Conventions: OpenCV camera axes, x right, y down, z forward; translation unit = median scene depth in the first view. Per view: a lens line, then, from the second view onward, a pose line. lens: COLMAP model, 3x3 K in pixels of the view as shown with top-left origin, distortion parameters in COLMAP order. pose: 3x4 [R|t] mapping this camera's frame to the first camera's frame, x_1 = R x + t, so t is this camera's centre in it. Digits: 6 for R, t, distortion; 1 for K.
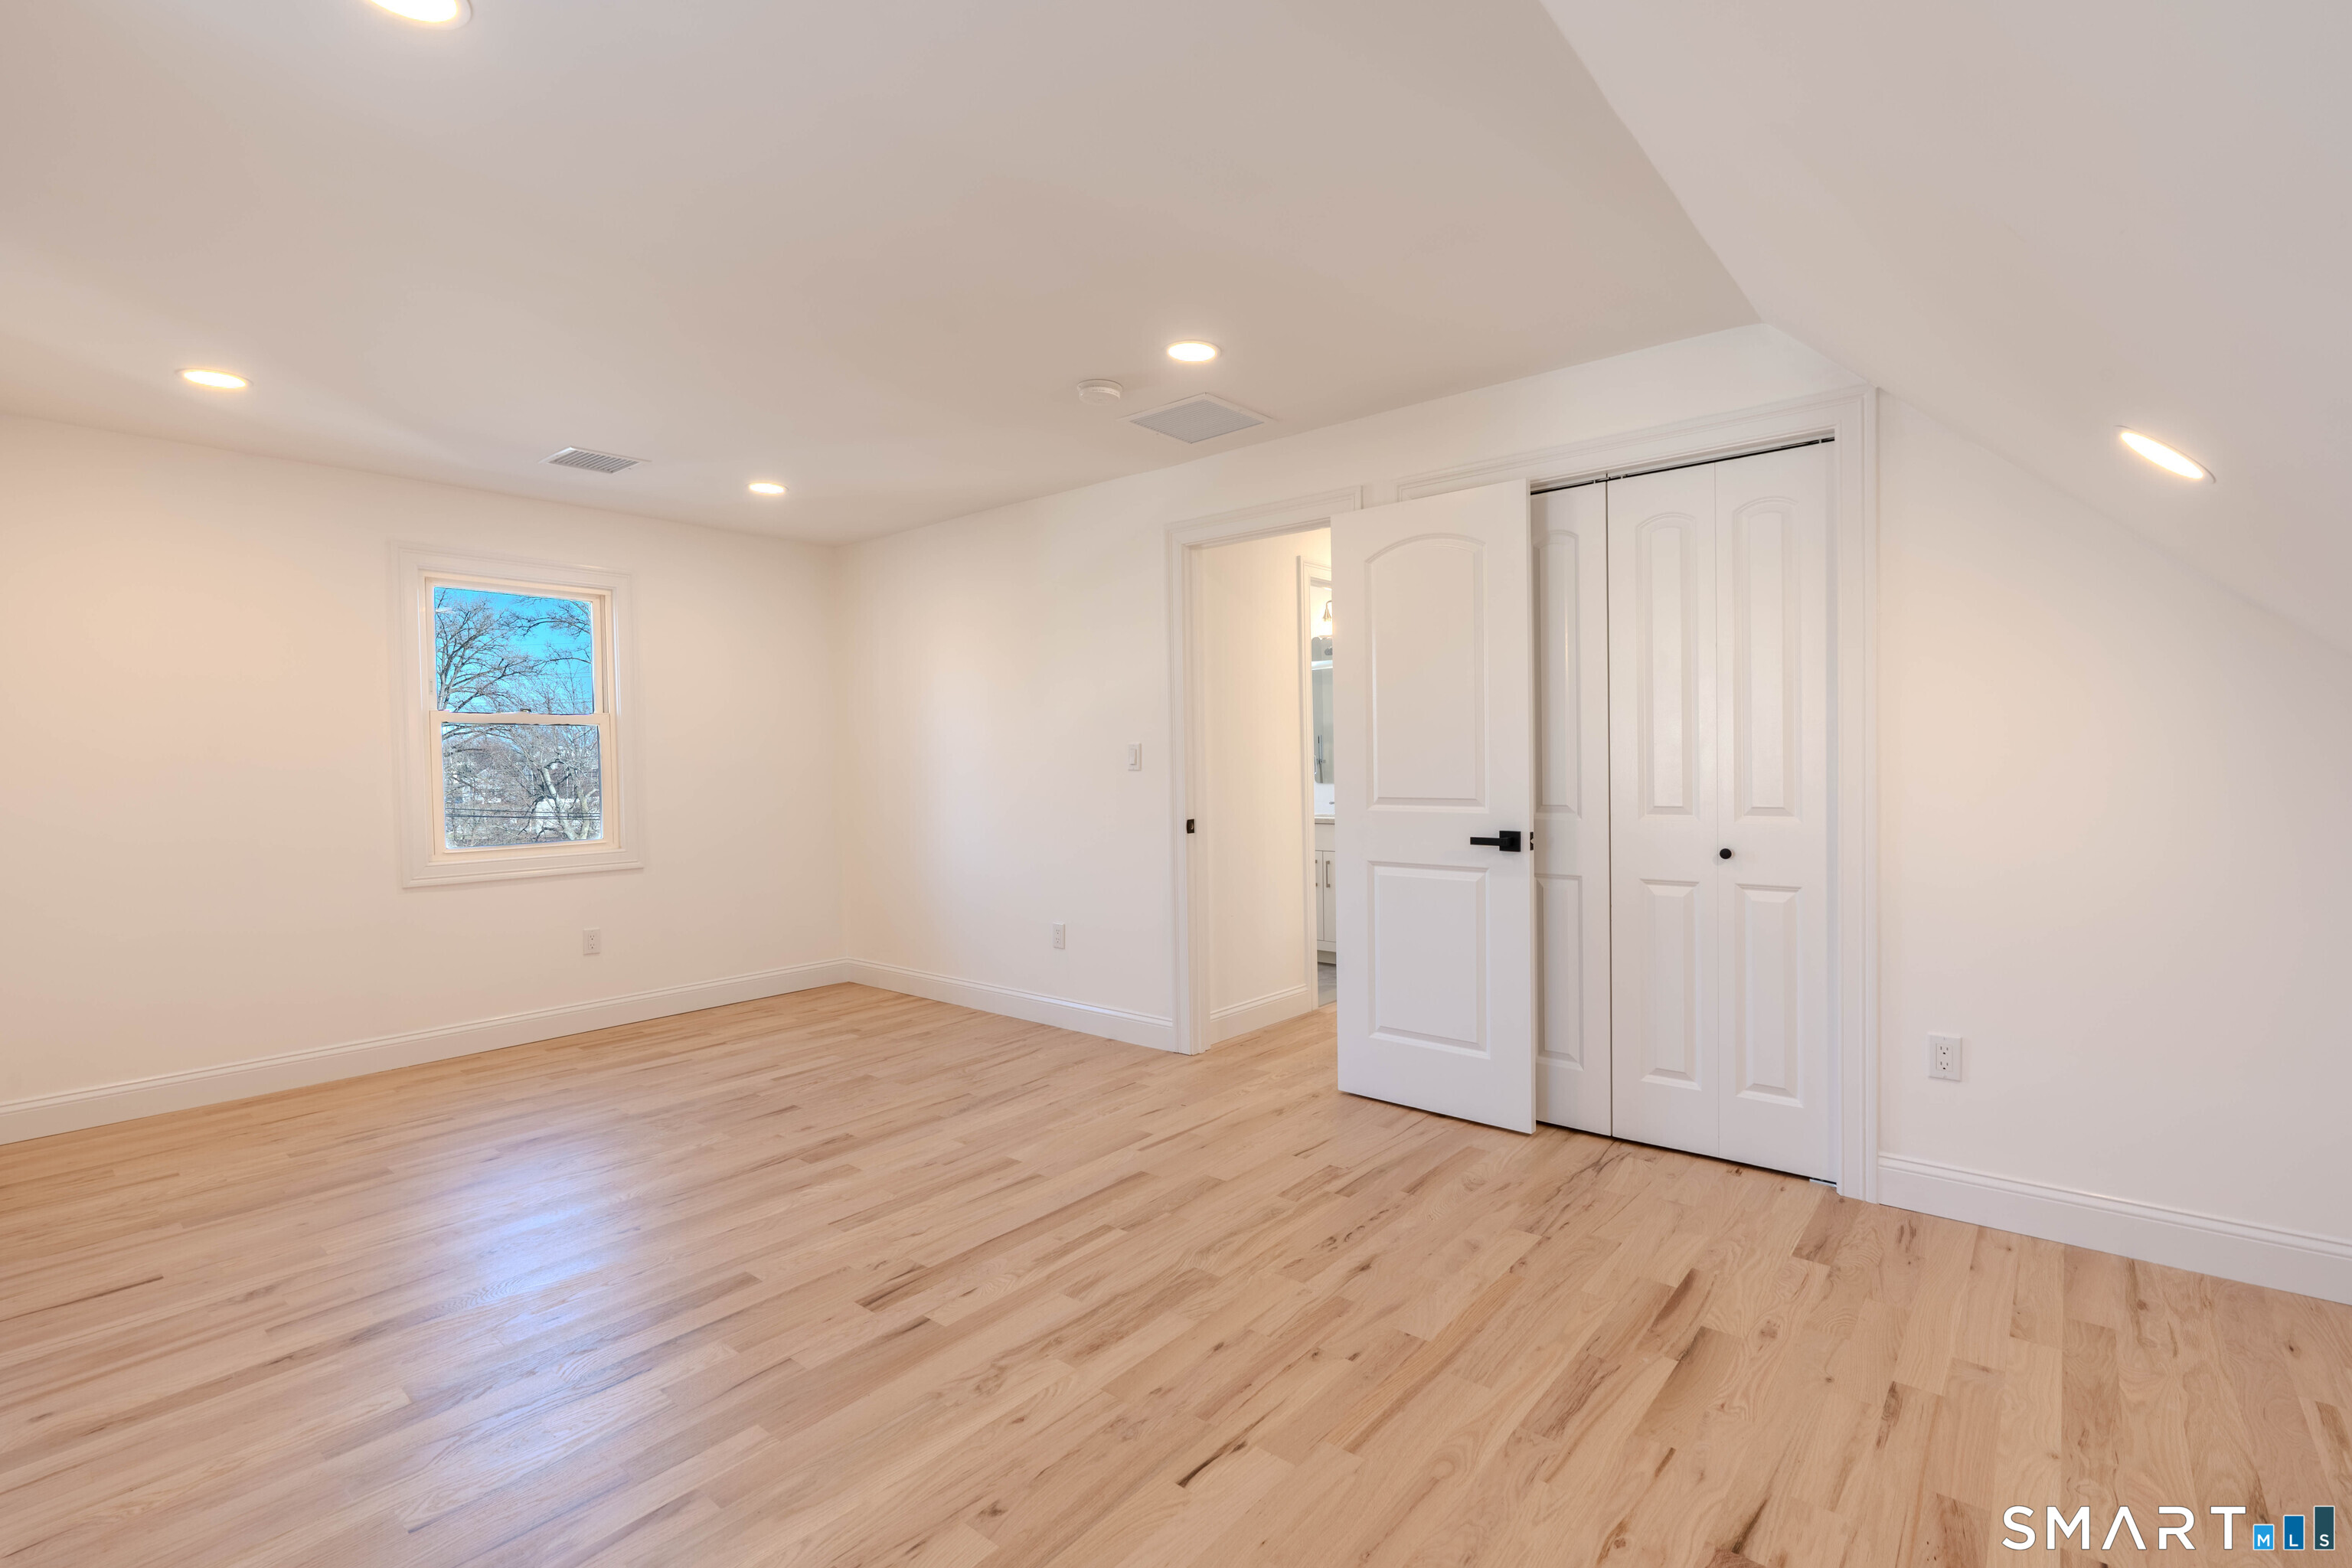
lens RADIAL K [[1061.9, 0, 1174.8], [0, 1061.9, 782.7], [0, 0, 1]] dist [-0.012364, 0.004542]
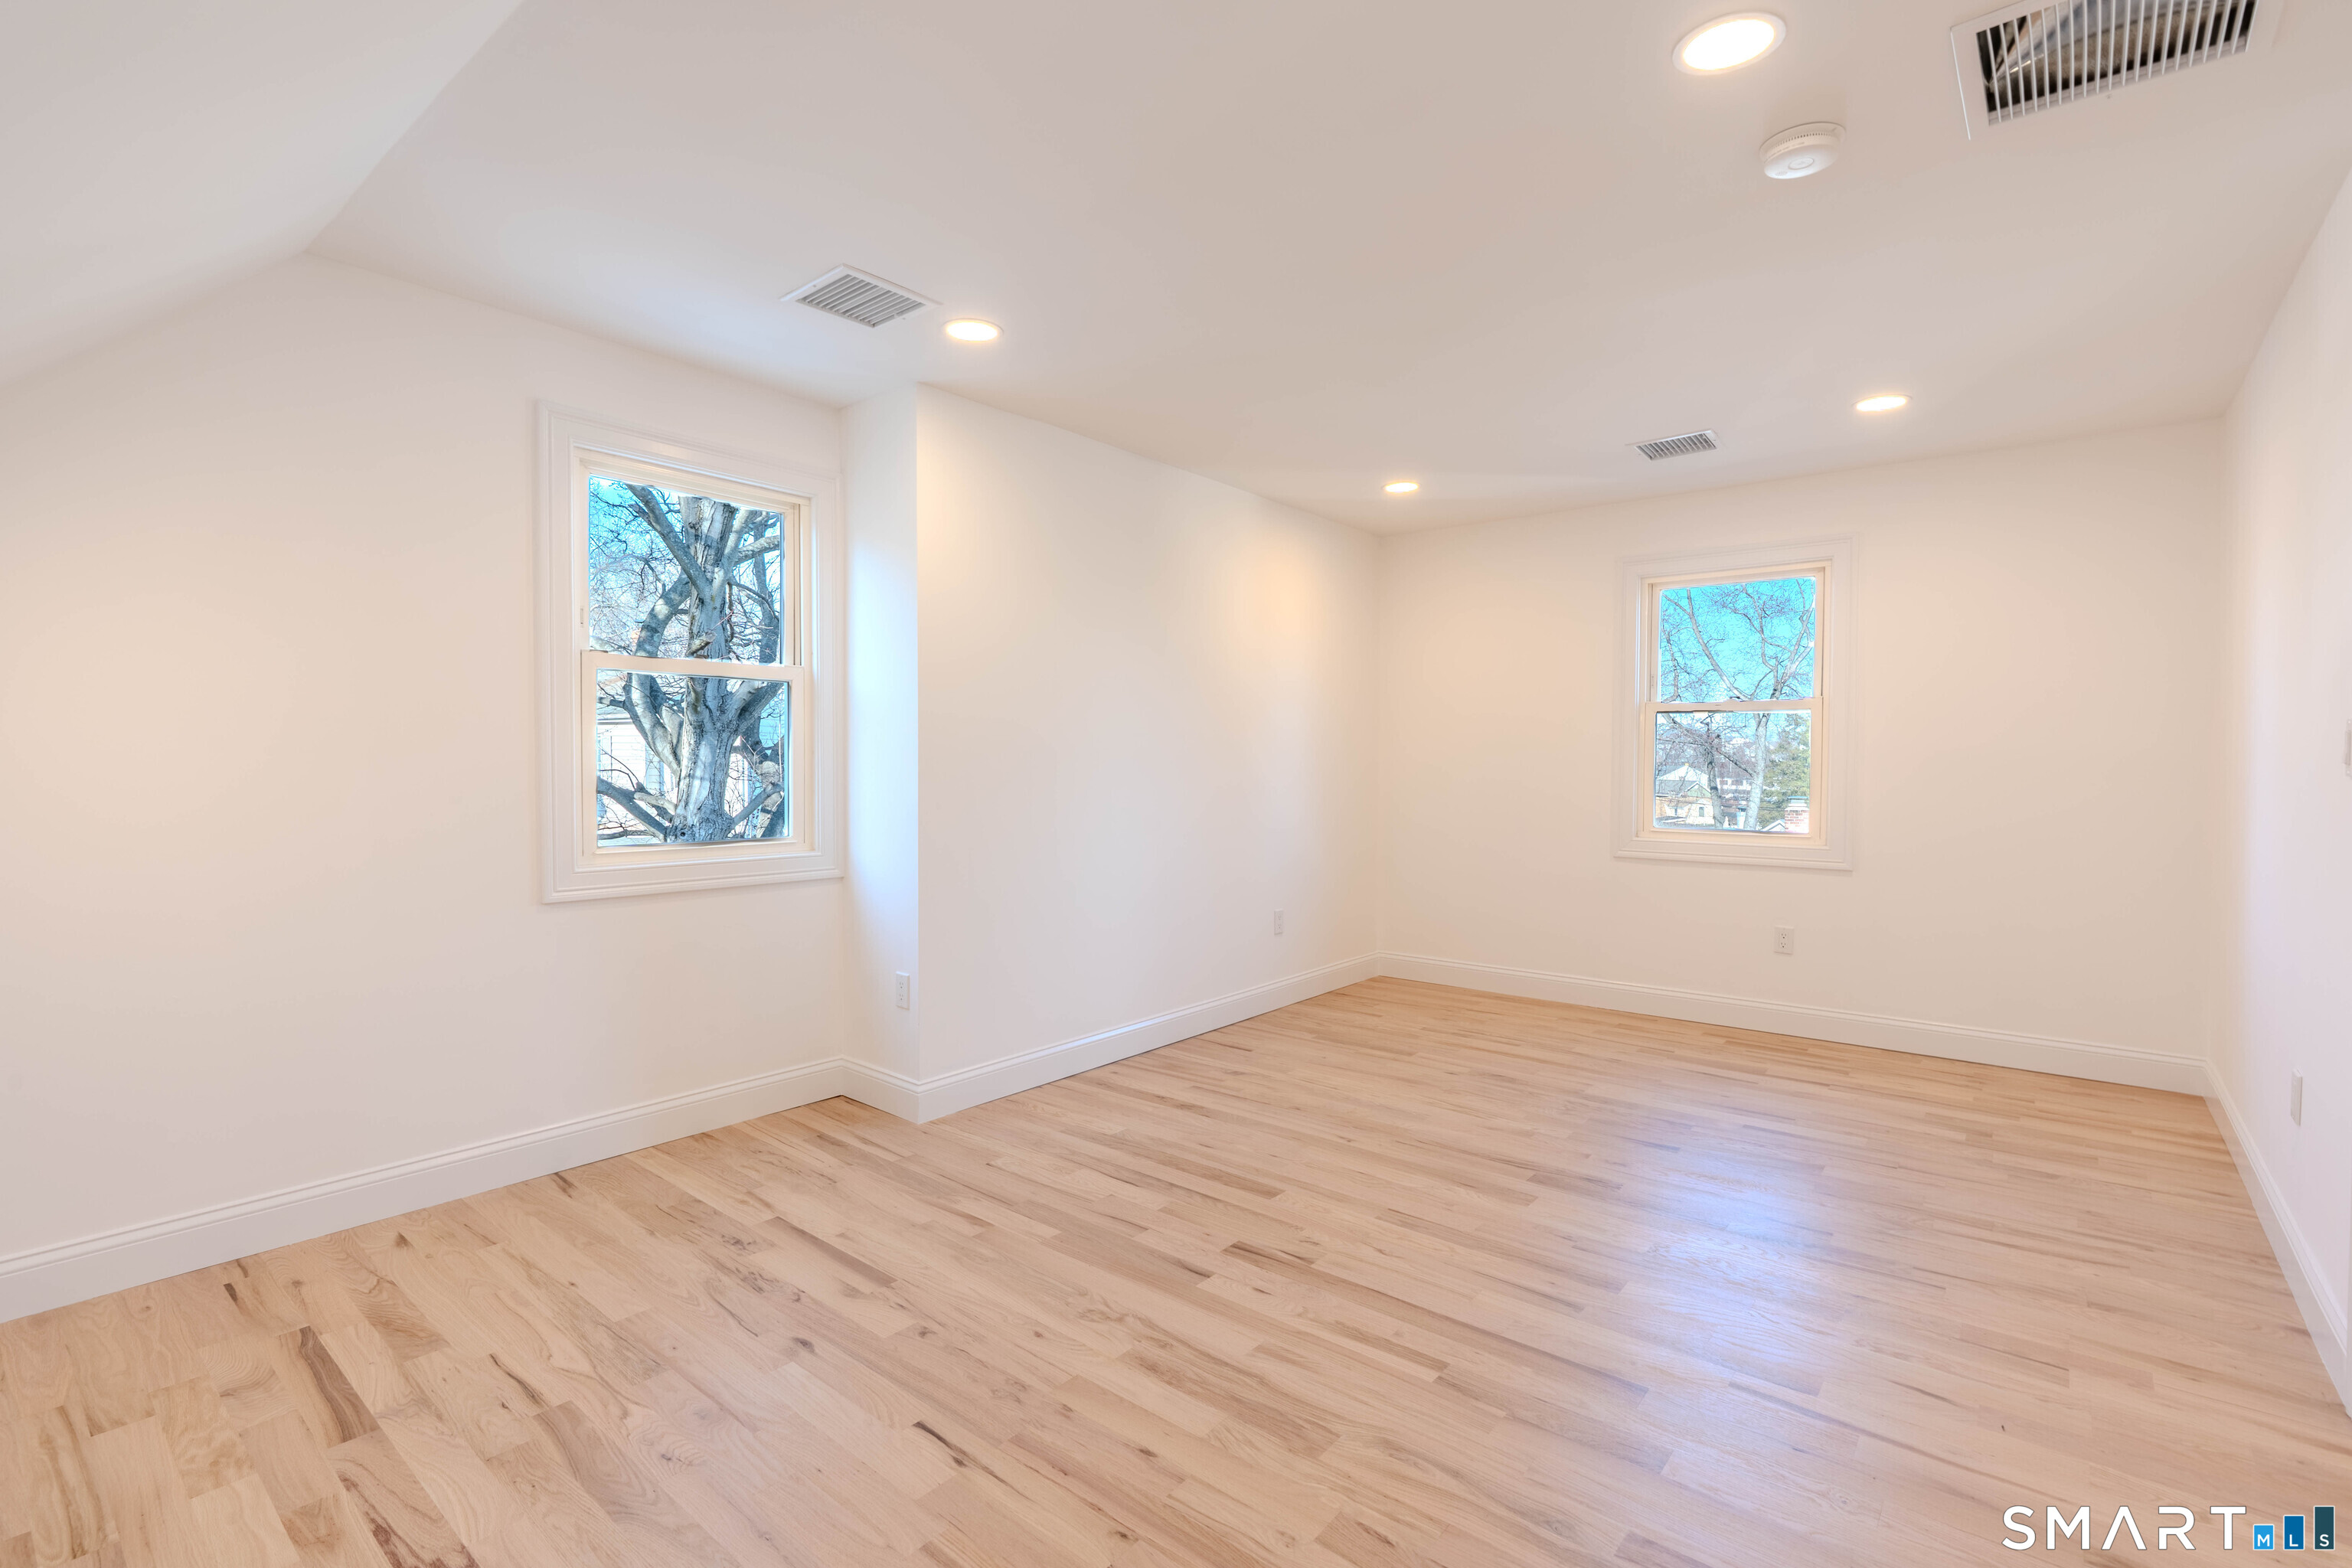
lens RADIAL K [[1061.9, 0, 1174.8], [0, 1061.9, 782.7], [0, 0, 1]] dist [-0.012364, 0.004542]
pose [[0.004214, 0.038277, -0.999258, 0.632791], [-0.023840, 0.998987, 0.038166, -0.021628], [0.999707, 0.023662, 0.005123, 0.741823]]
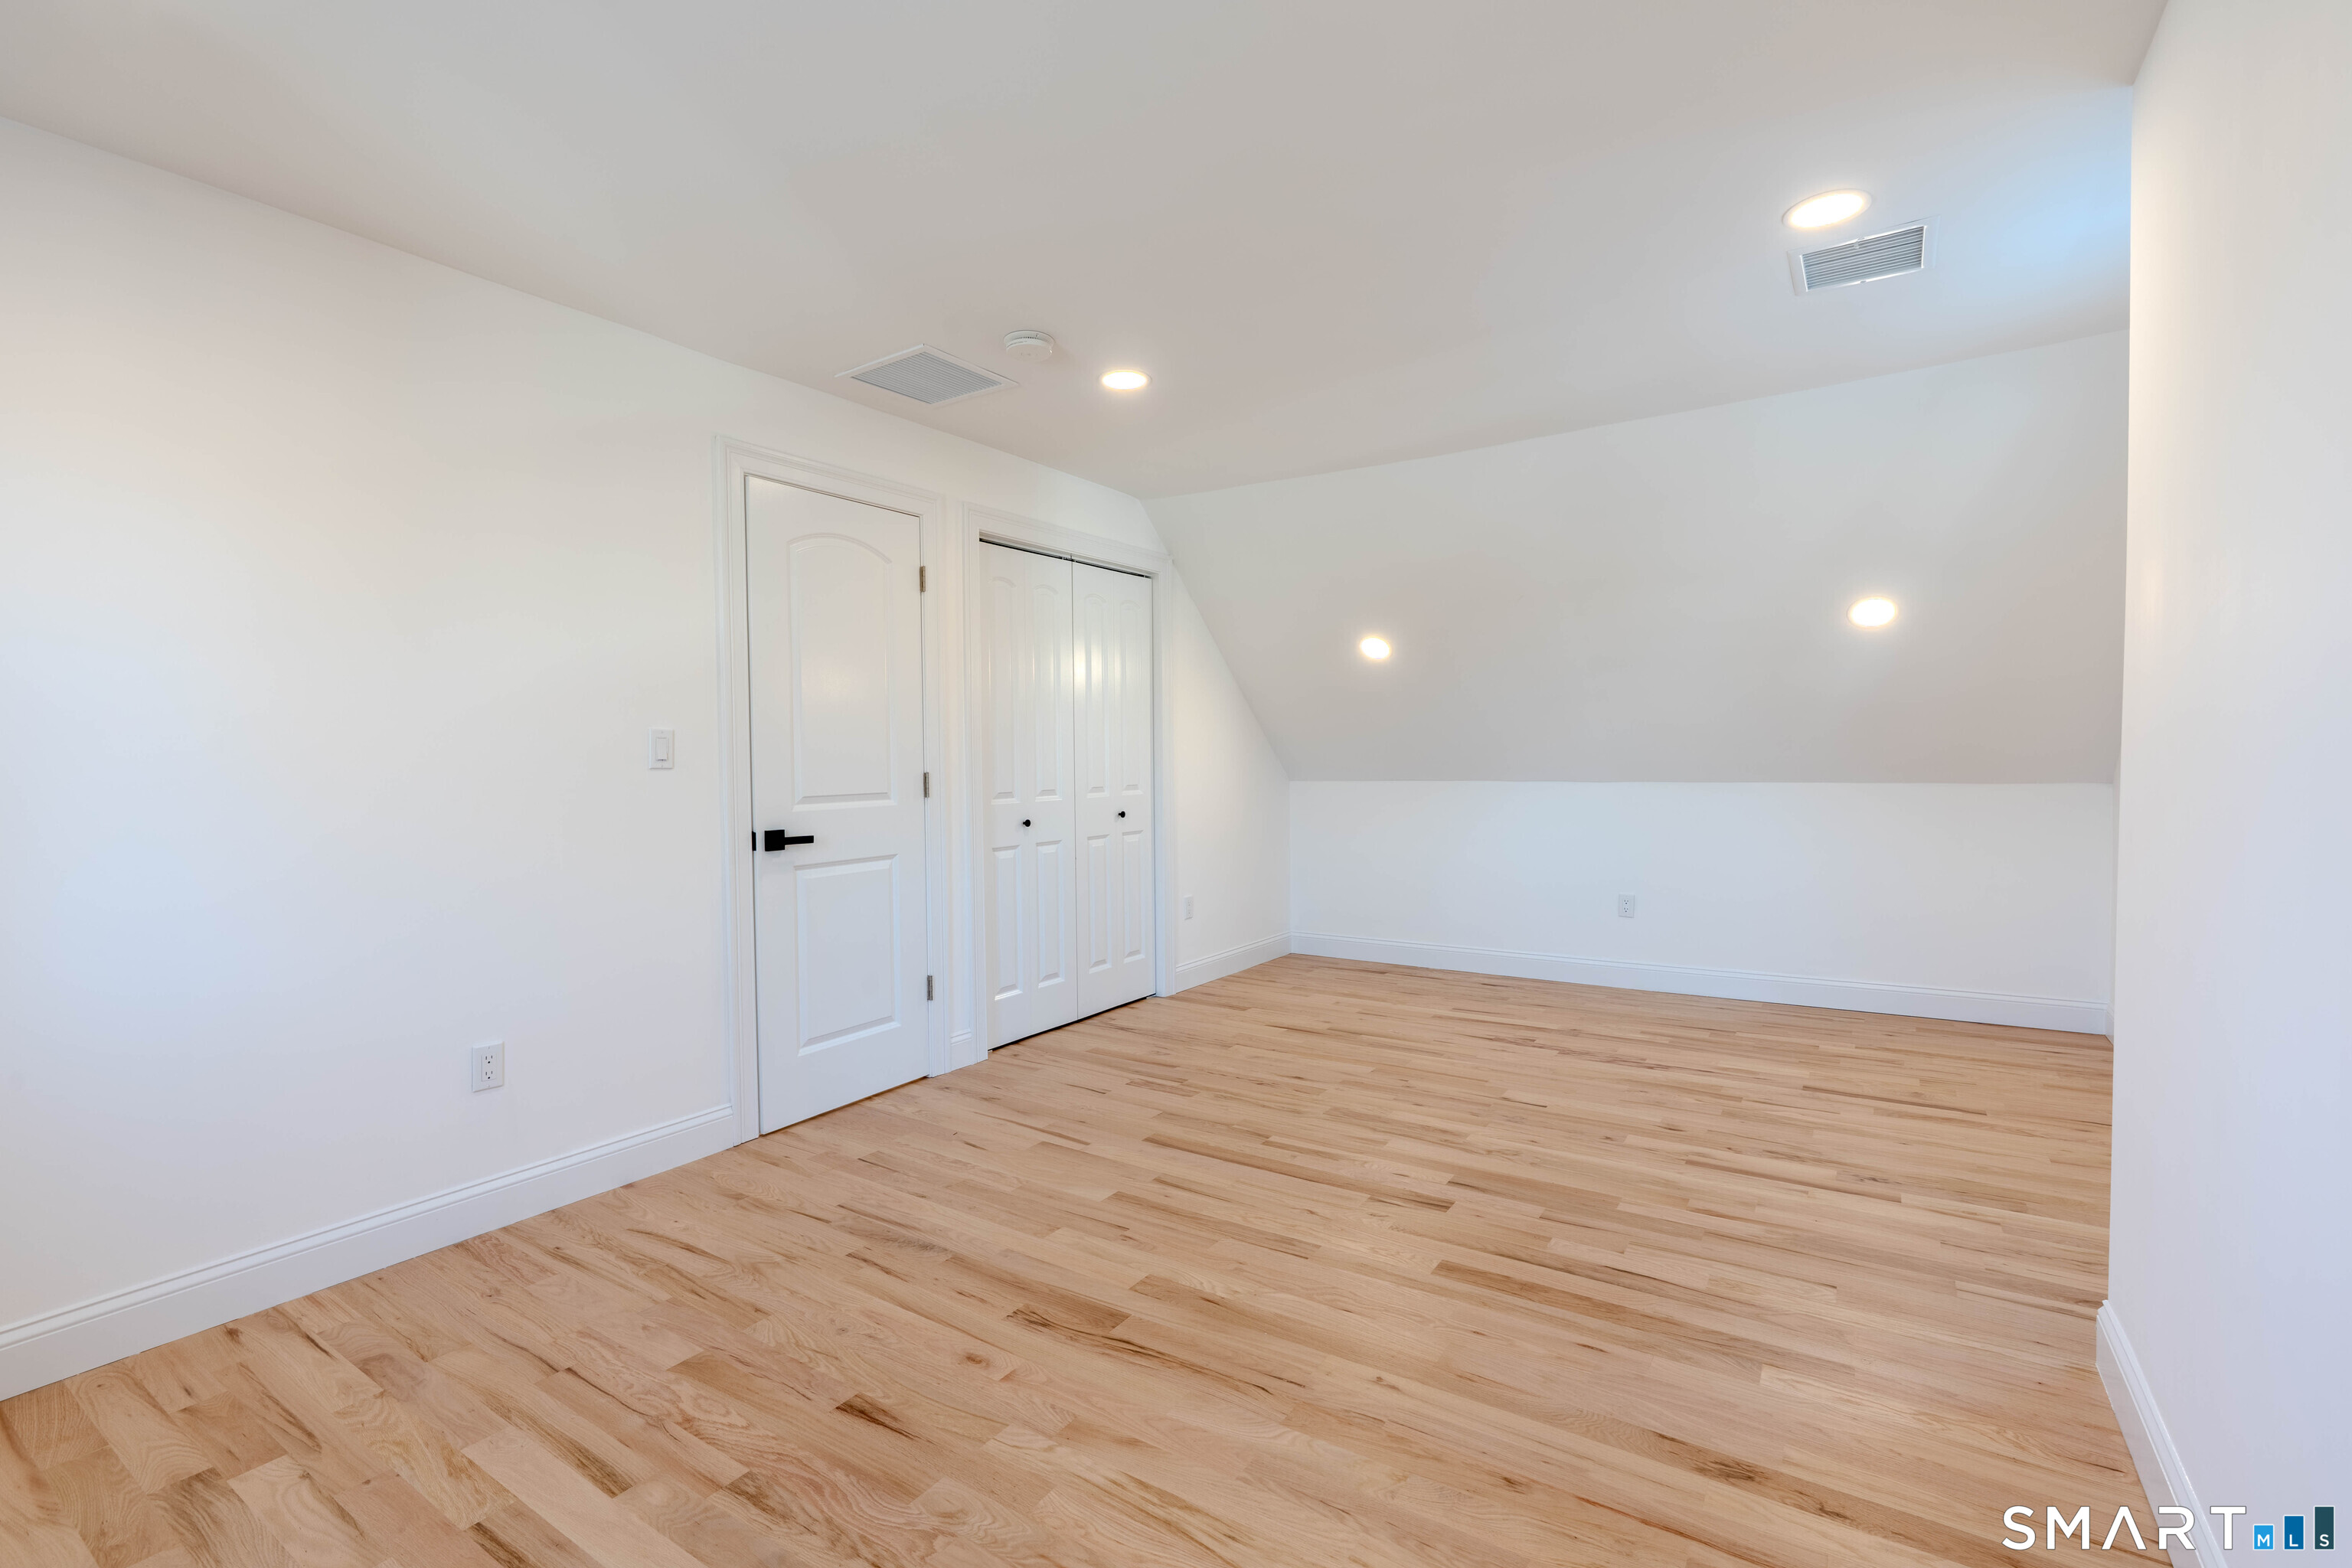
lens RADIAL K [[1061.9, 0, 1174.8], [0, 1061.9, 782.7], [0, 0, 1]] dist [-0.012364, 0.004542]
pose [[-0.110309, -0.011355, 0.993832, -1.142257], [0.032555, 0.999357, 0.015032, -0.003490], [-0.993364, 0.034012, -0.109868, 1.136319]]
